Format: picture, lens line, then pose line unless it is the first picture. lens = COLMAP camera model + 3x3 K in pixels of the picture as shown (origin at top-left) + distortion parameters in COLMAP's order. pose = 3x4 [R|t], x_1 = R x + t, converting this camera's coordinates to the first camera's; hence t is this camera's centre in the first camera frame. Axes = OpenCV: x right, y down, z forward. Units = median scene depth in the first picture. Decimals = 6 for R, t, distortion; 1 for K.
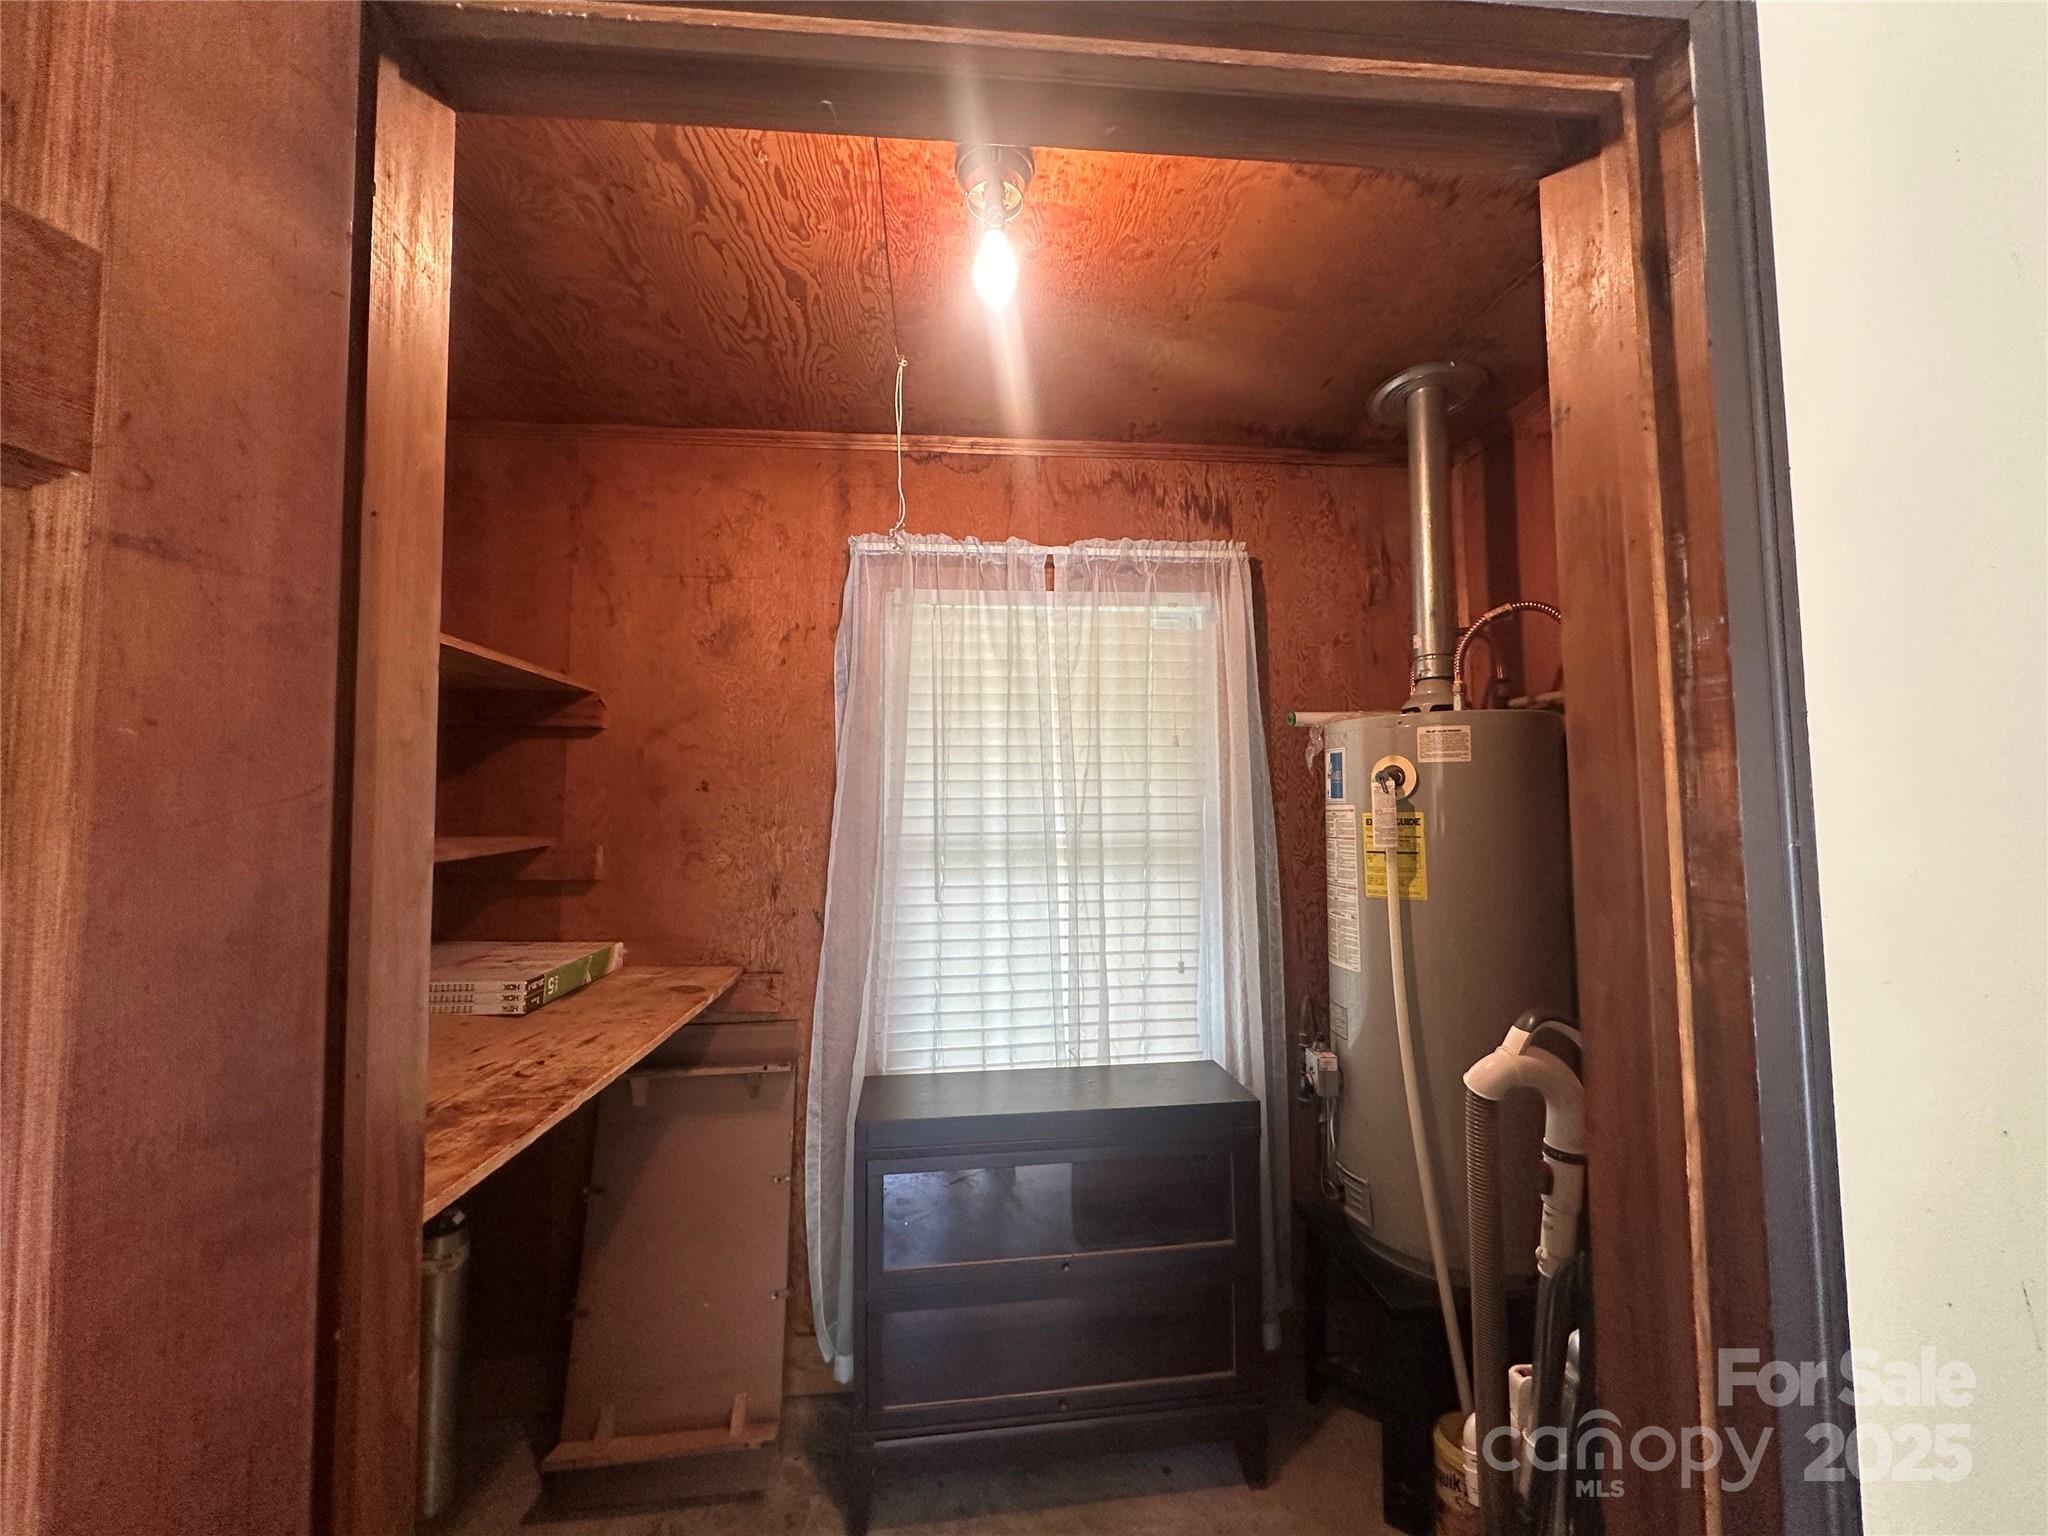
lens RADIAL K [[823.4, 0, 1026.5], [0, 823.4, 767.4], [0, 0, 1]] dist [-0.001395, 0.001352]
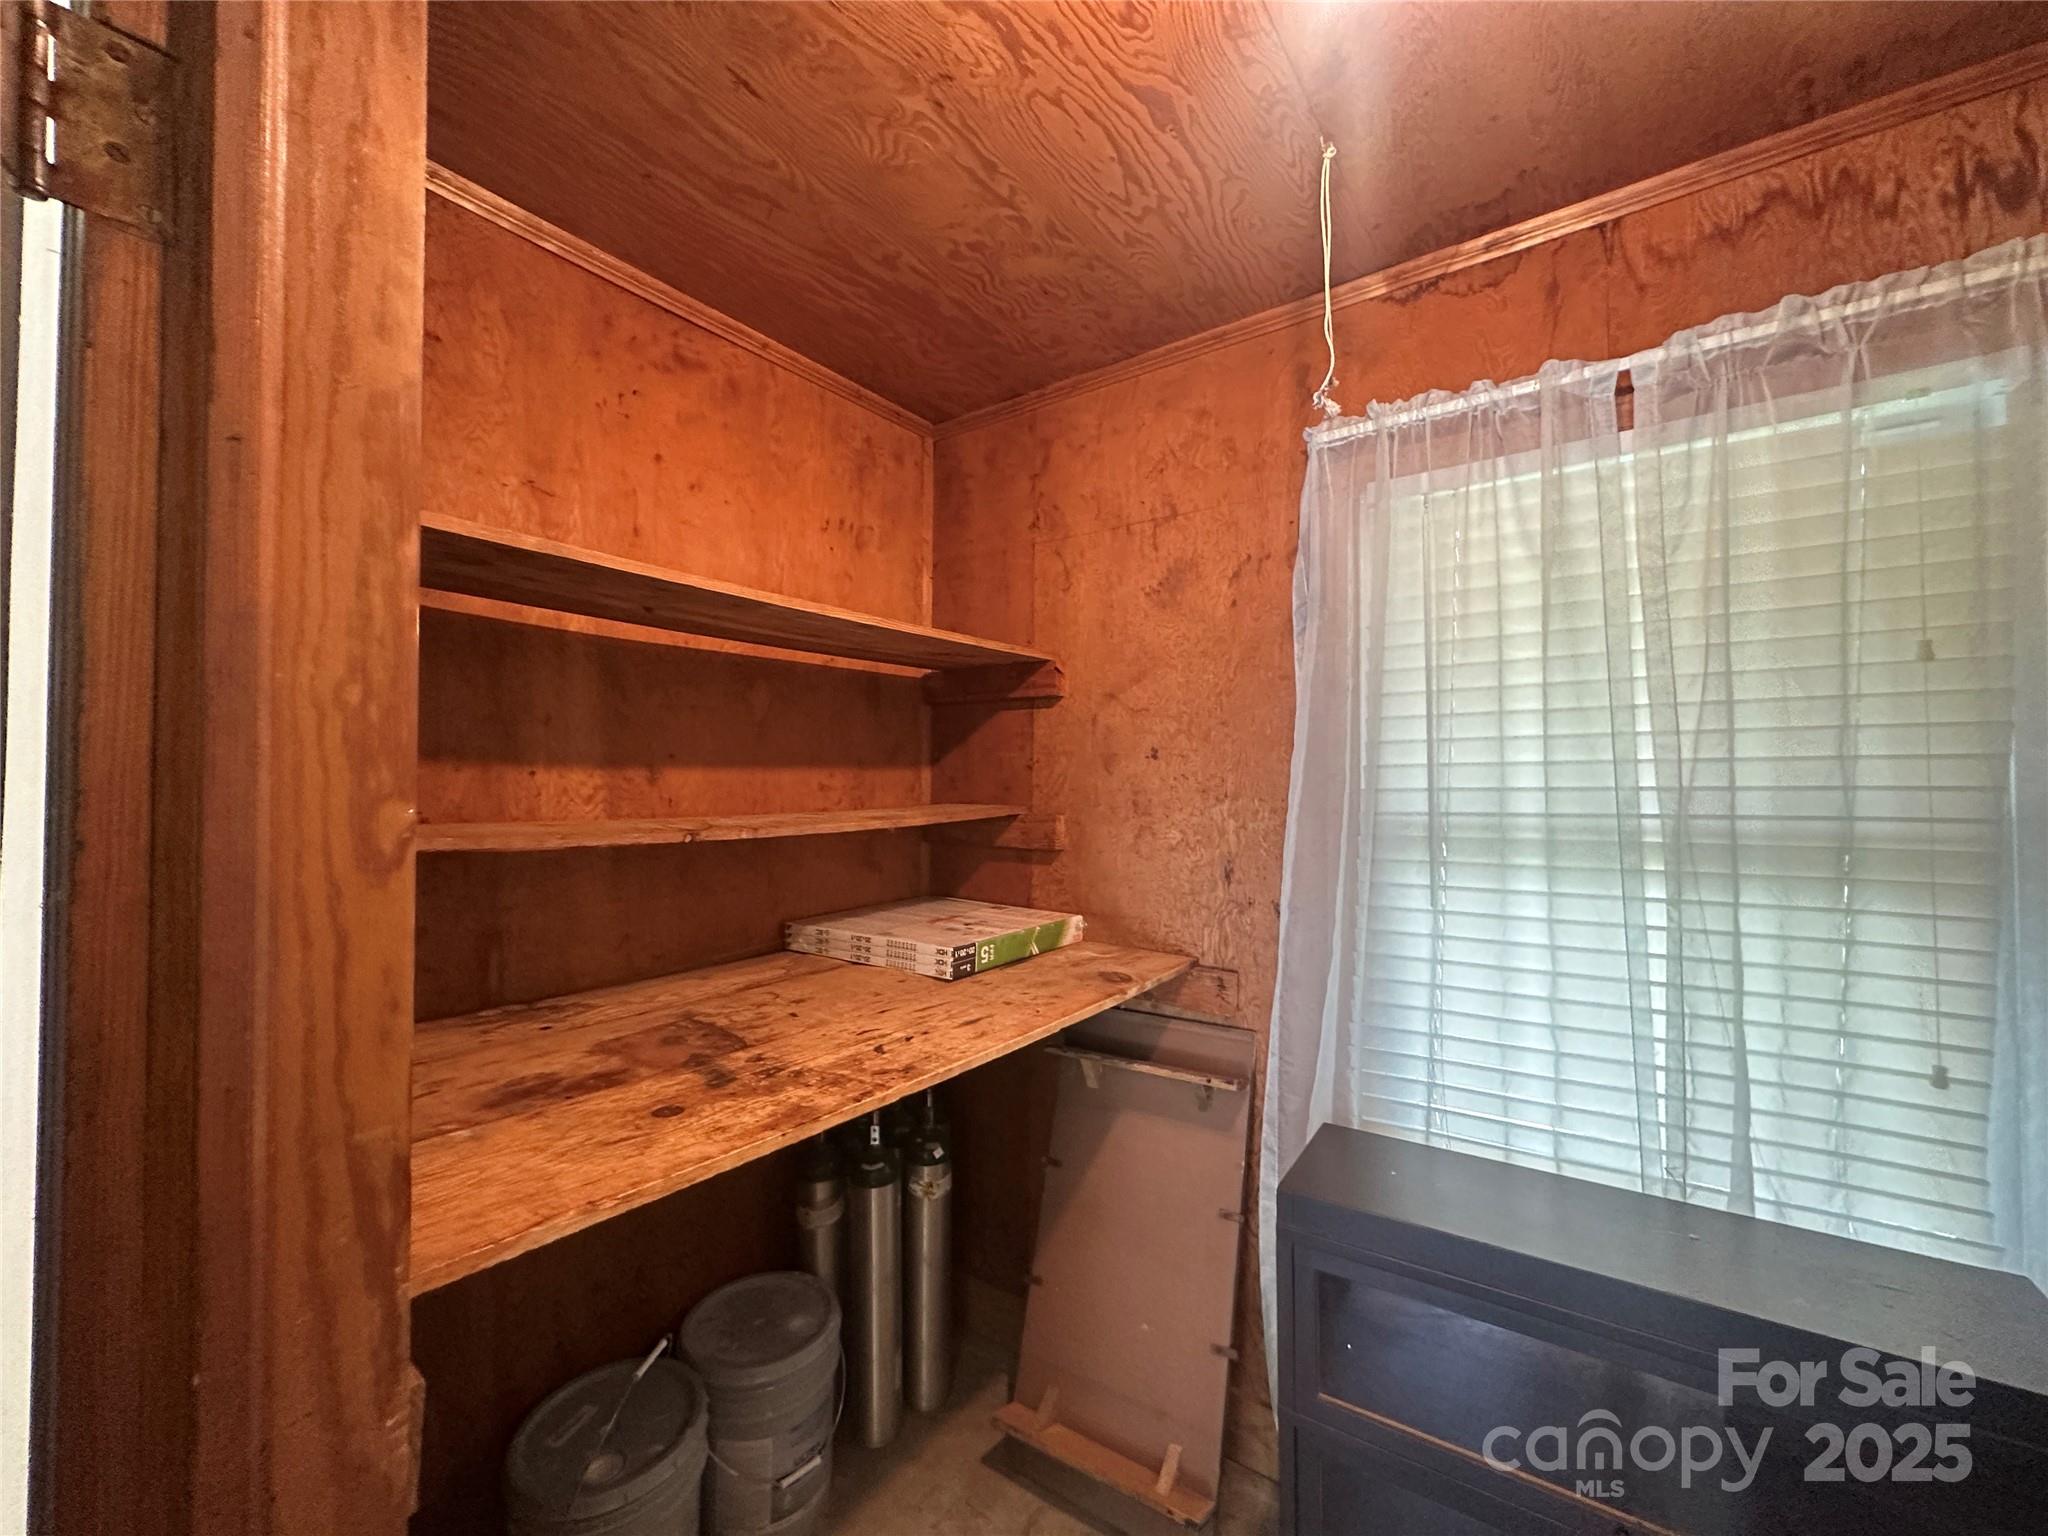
lens RADIAL K [[823.4, 0, 1028.6], [0, 823.4, 768.3], [0, 0, 1]] dist [-0.001395, 0.001352]
pose [[0.752572, -0.007254, -0.658470, 0.099720], [0.033642, 0.999057, 0.027443, 0.009736], [0.657650, -0.042805, 0.752106, 0.227305]]
